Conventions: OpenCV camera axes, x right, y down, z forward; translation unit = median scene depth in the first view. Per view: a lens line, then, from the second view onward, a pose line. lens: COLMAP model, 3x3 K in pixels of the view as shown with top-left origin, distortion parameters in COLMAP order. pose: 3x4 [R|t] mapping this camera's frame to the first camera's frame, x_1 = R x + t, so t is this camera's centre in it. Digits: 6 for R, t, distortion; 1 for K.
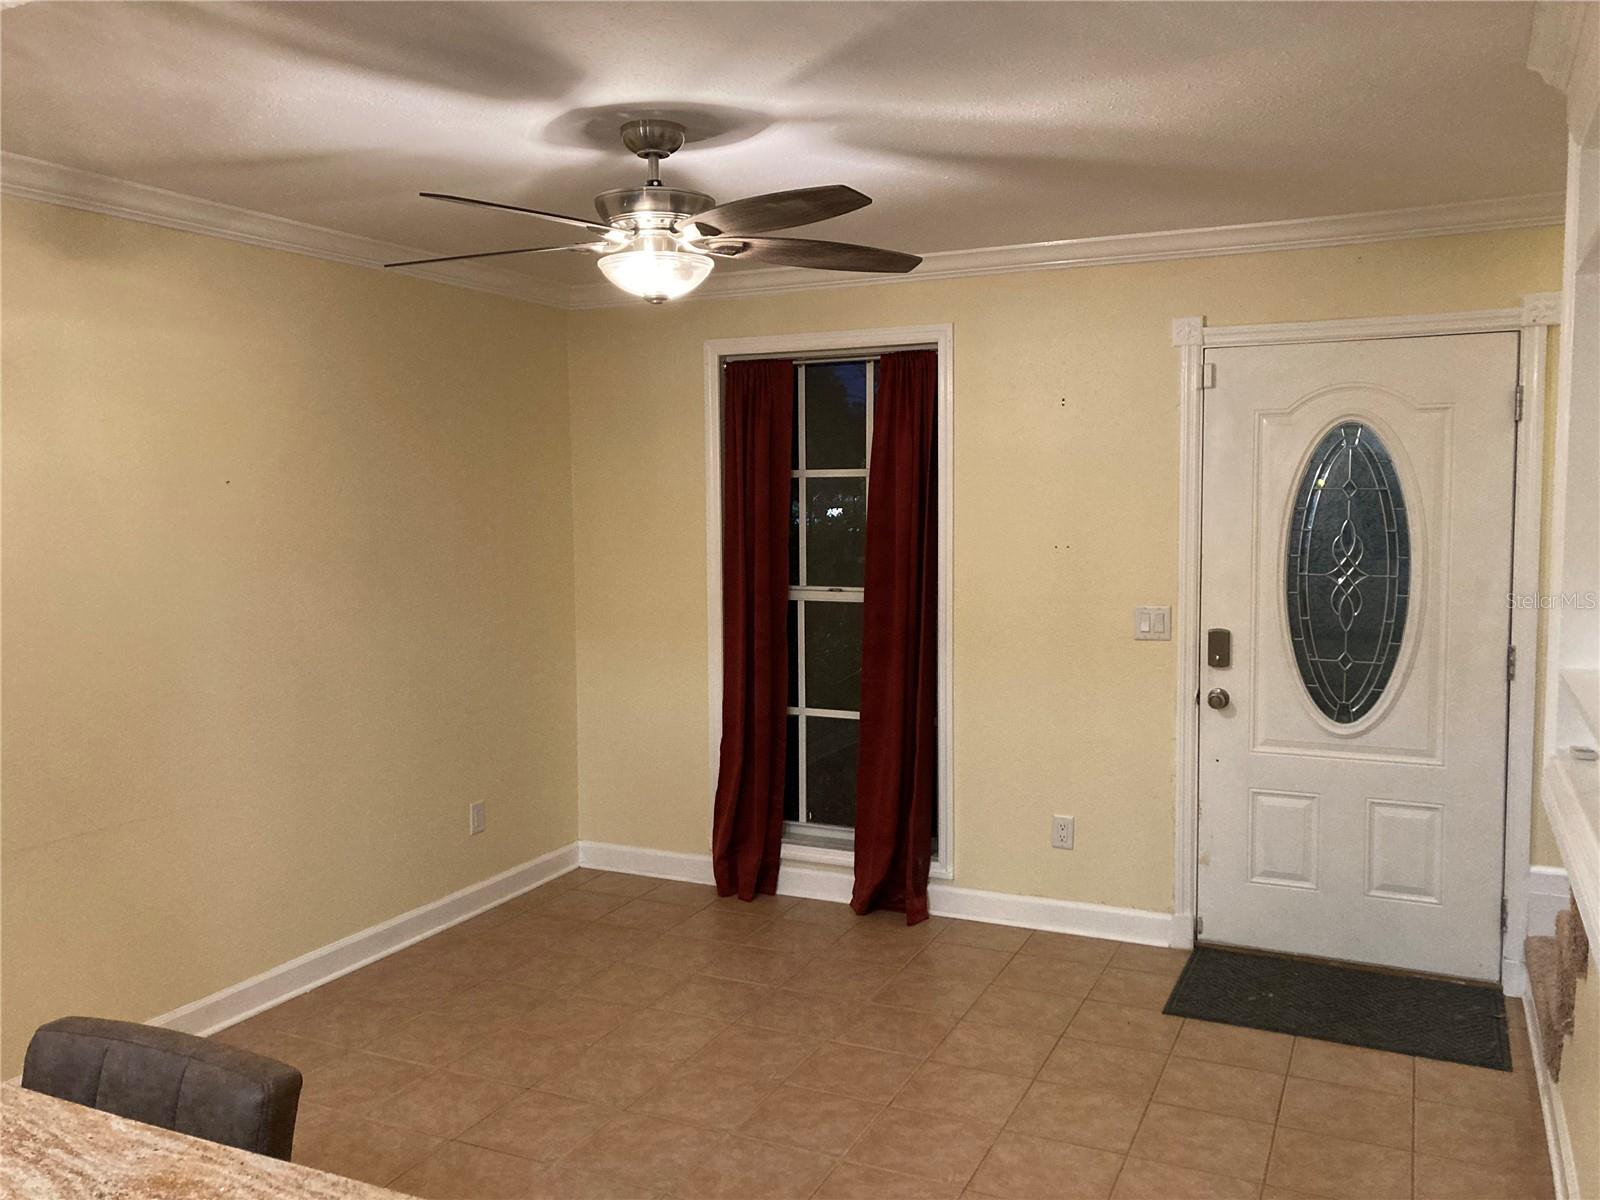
lens RADIAL K [[1314.6, 0, 787.8], [0, 1314.6, 576.0], [0, 0, 1]] dist [0.045202, -0.042745]
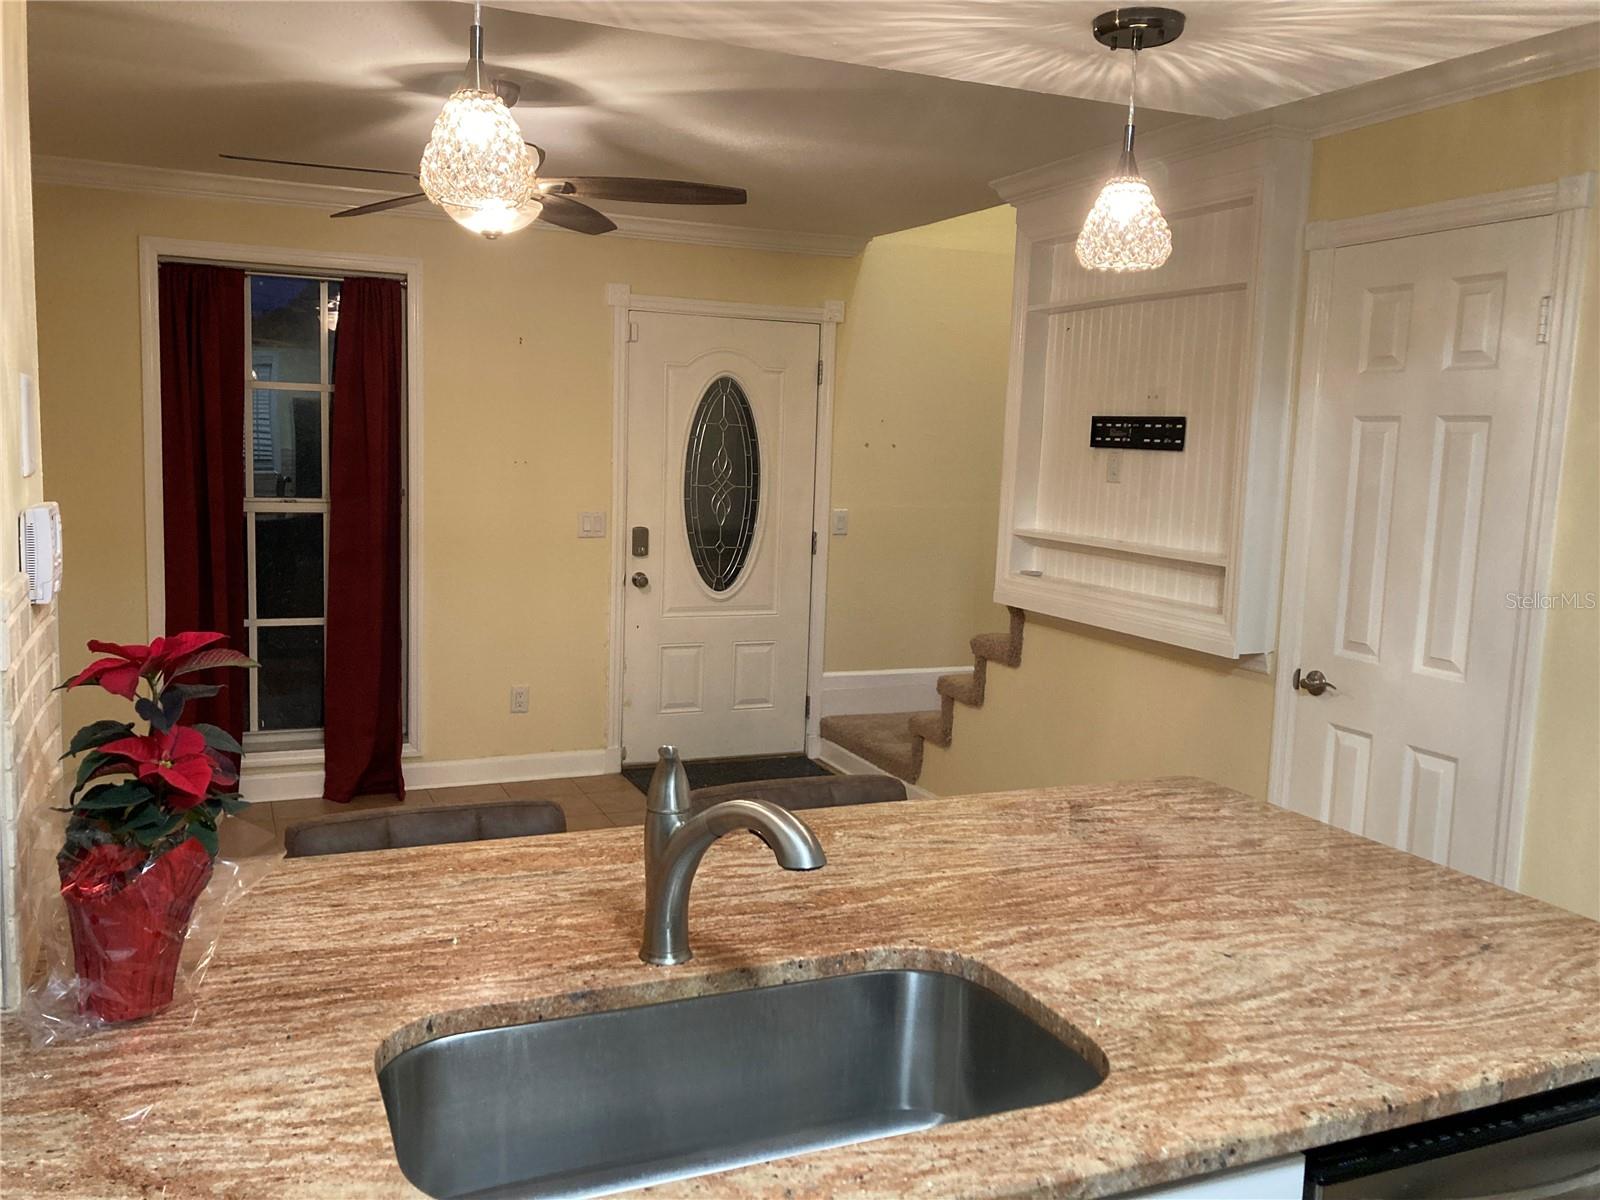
lens RADIAL K [[1314.6, 0, 776.4], [0, 1314.6, 586.1], [0, 0, 1]] dist [0.045202, -0.042745]
pose [[0.656114, -0.055118, 0.752646, -0.572620], [0.009490, 0.997853, 0.064803, 0.015028], [-0.754602, -0.035375, 0.655229, 0.035251]]
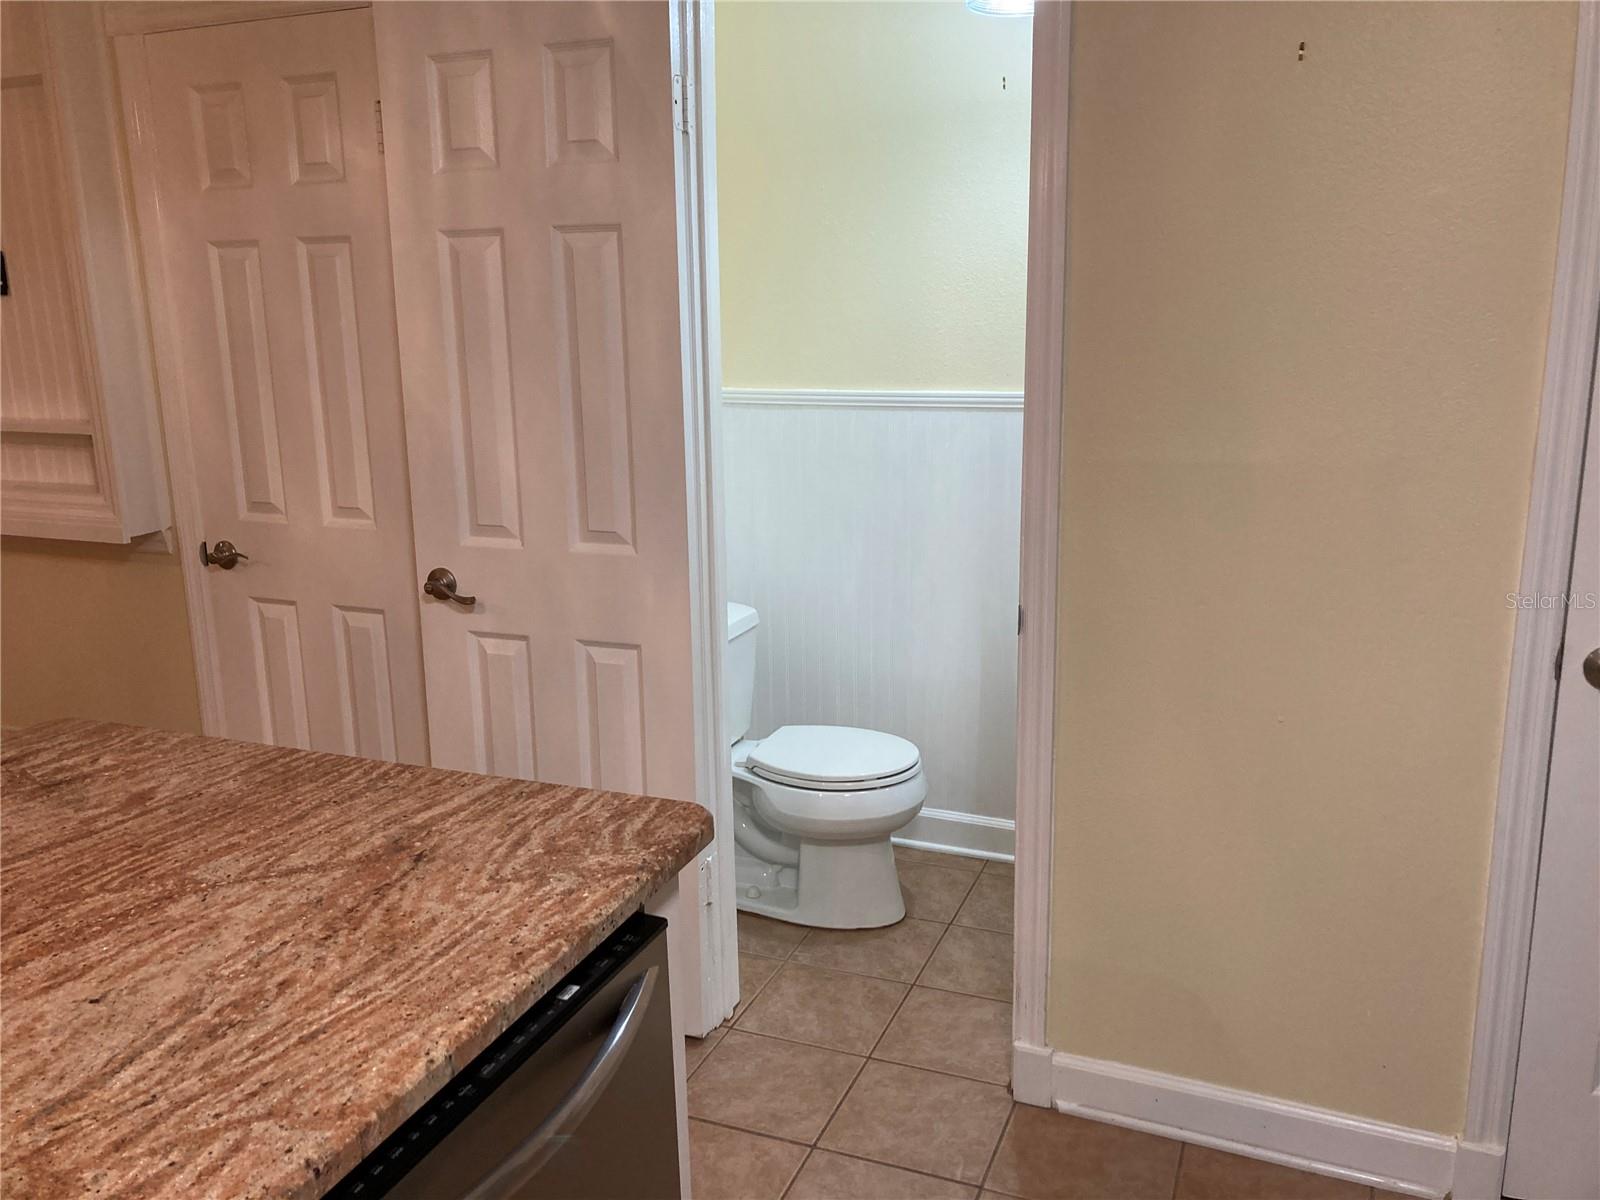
lens RADIAL K [[1314.6, 0, 768.9], [0, 1314.6, 596.1], [0, 0, 1]] dist [0.045202, -0.042745]
pose [[-0.047123, -0.219821, 0.974401, -0.464605], [0.087607, 0.970817, 0.223249, 0.018129], [-0.995040, 0.095885, -0.026489, 0.044984]]
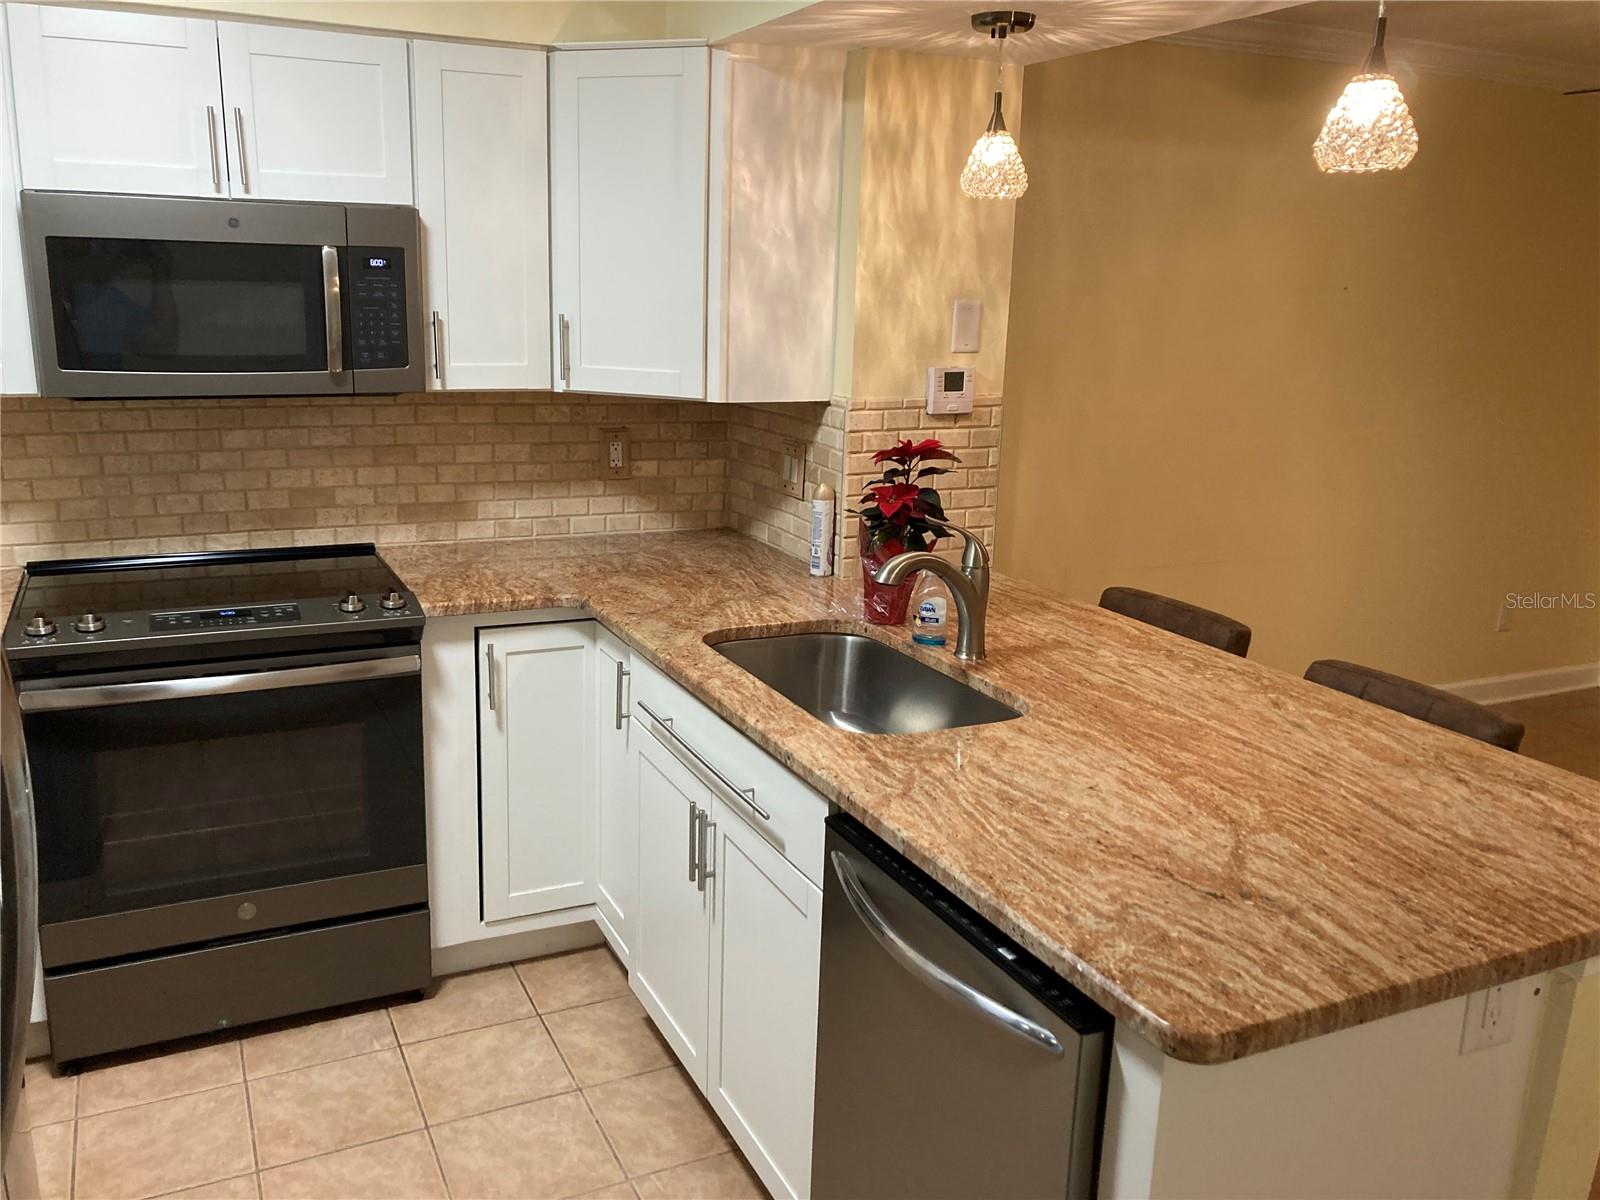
lens RADIAL K [[1314.6, 0, 773.0], [0, 1314.6, 589.6], [0, 0, 1]] dist [0.045202, -0.042745]
pose [[0.777692, 0.173826, -0.604135, -0.058731], [-0.073955, 0.979636, 0.186667, 0.007559], [0.624280, -0.100490, 0.774711, -0.208073]]
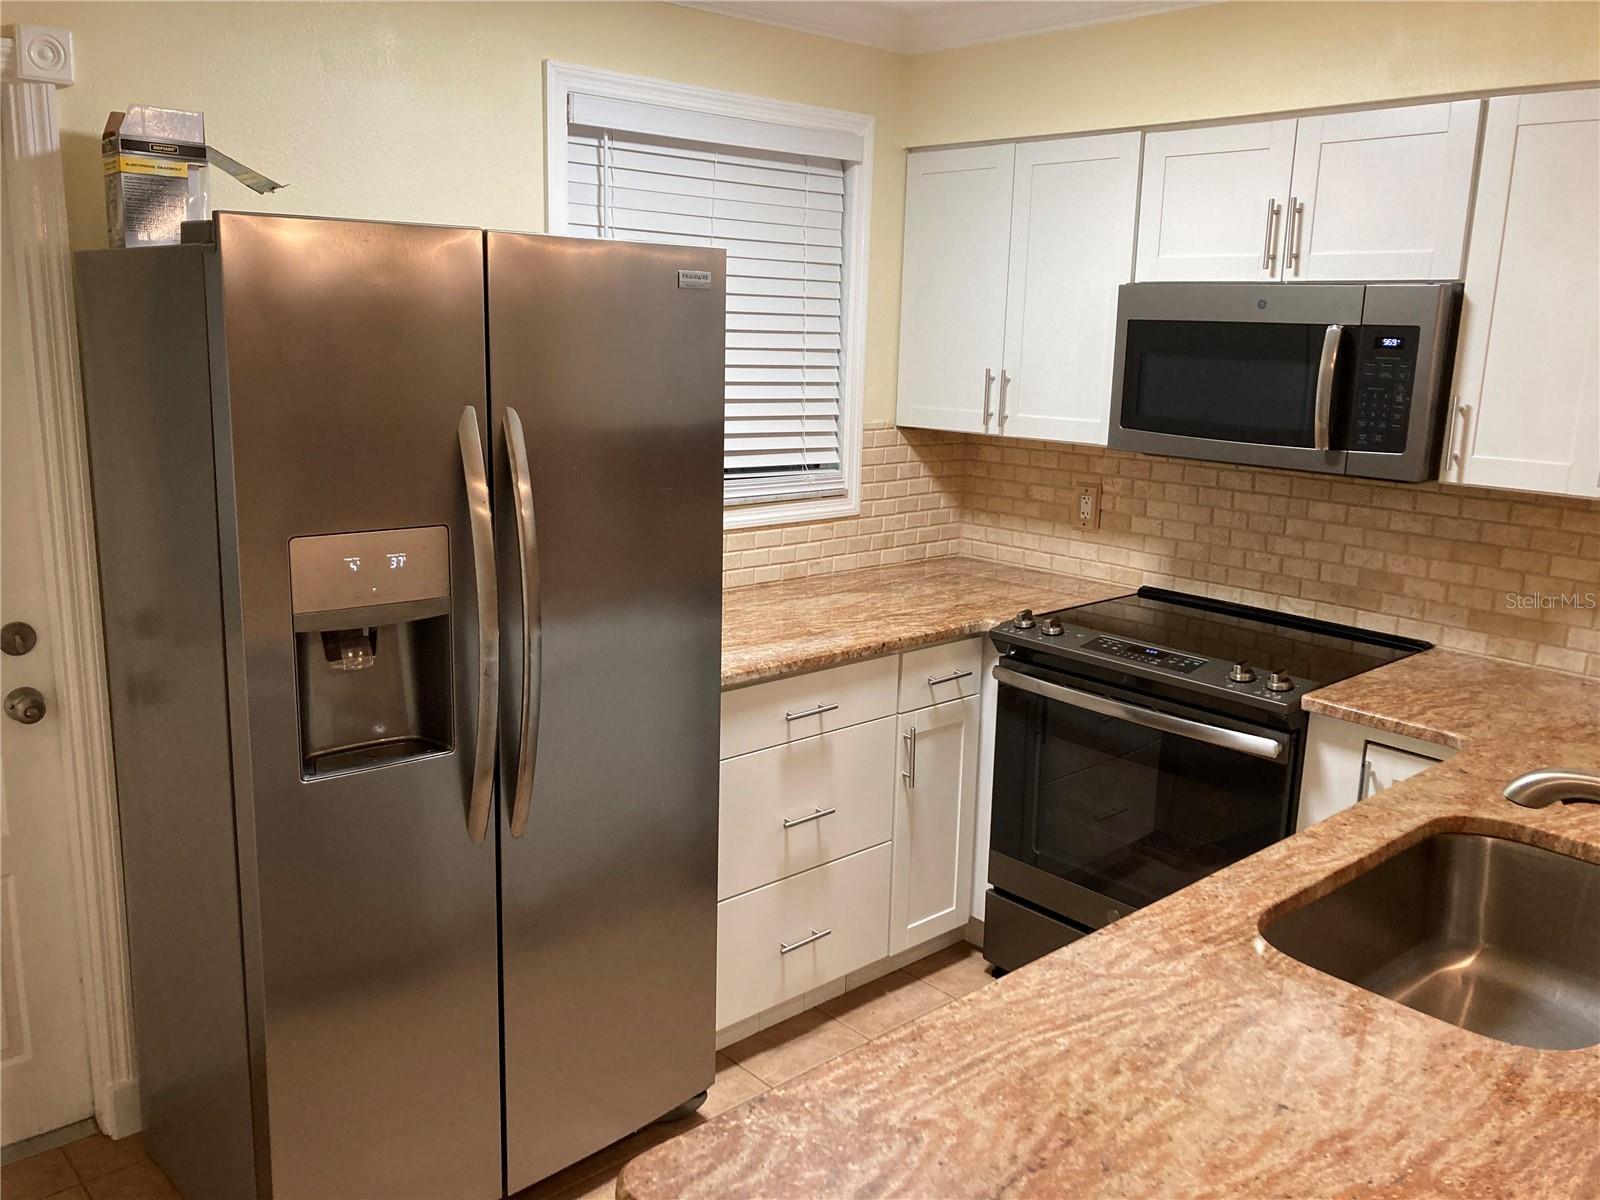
lens RADIAL K [[1314.6, 0, 778.4], [0, 1314.6, 587.6], [0, 0, 1]] dist [0.045202, -0.042745]
pose [[-0.377697, 0.195087, -0.905144, 0.057596], [-0.081034, 0.966837, 0.242197, -0.029540], [0.922377, 0.164825, -0.349362, 0.157270]]
